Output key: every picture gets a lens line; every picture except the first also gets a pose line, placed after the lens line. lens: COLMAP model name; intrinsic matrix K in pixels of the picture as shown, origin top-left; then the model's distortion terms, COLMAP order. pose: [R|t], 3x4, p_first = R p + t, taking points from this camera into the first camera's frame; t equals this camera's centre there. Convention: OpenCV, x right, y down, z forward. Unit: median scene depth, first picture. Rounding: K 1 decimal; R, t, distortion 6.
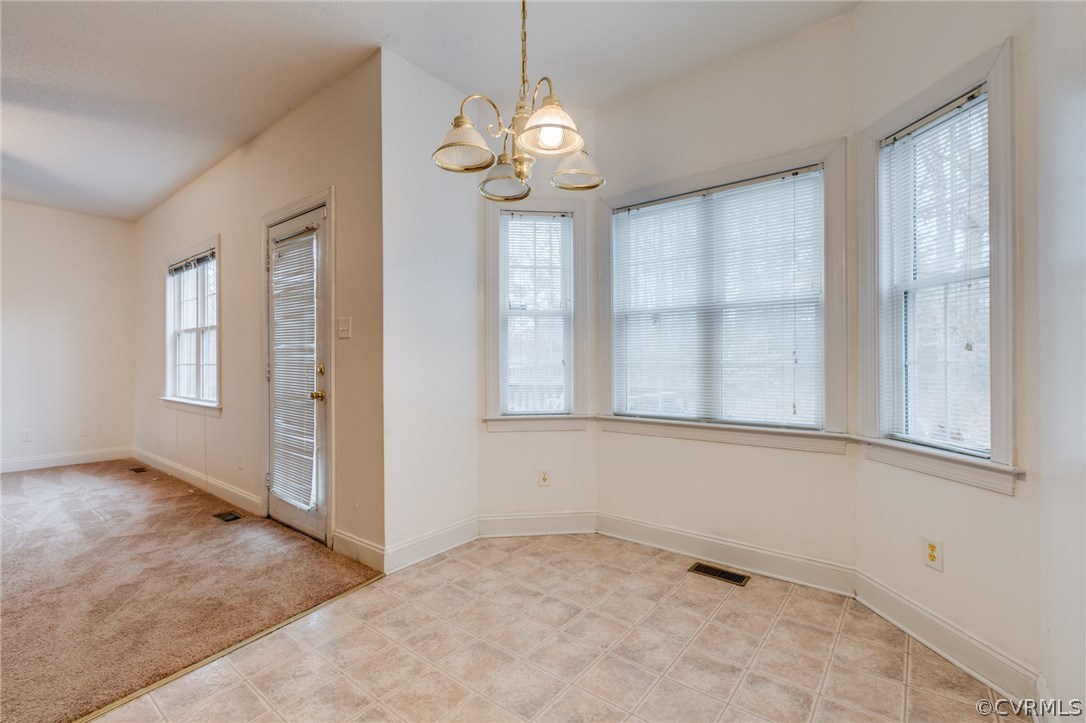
lens RADIAL K [[484.7, 0, 543.0], [0, 484.7, 361.5], [0, 0, 1]] dist [0.002001, 0.000227]
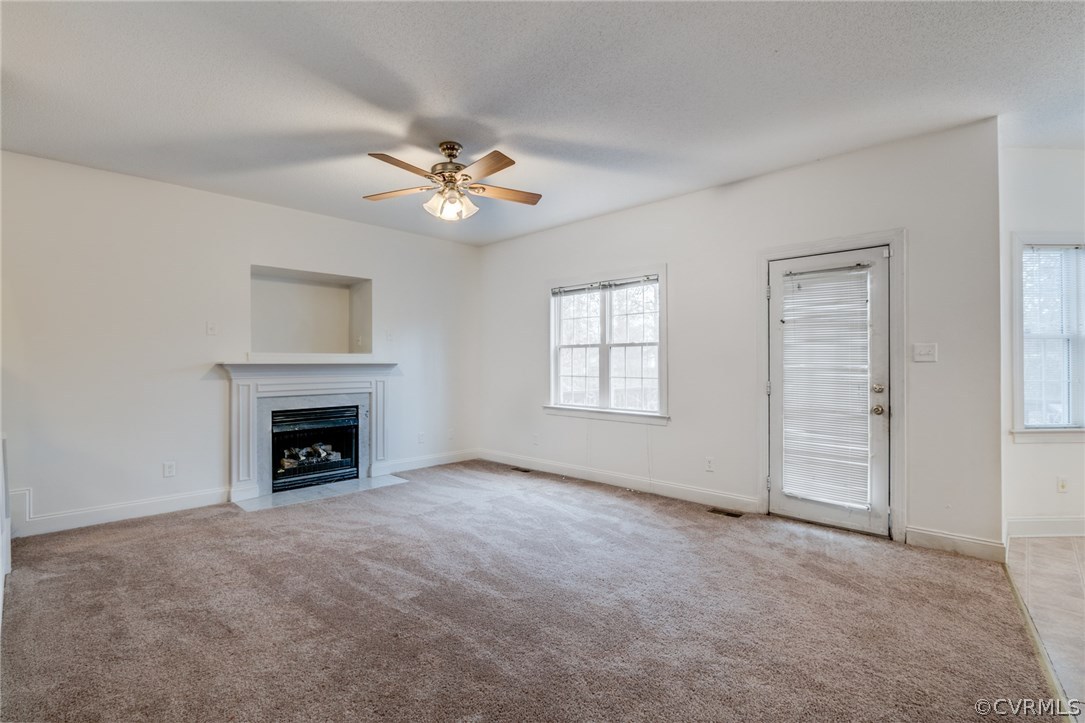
lens RADIAL K [[499.4, 0, 542.5], [0, 499.4, 361.5], [0, 0, 1]] dist [-0.023084, -0.000295]
pose [[0.992133, -0.000941, -0.125187, -1.052747], [0.000774, 0.999999, -0.001378, -0.042406], [0.125189, 0.001270, 0.992132, -0.254181]]
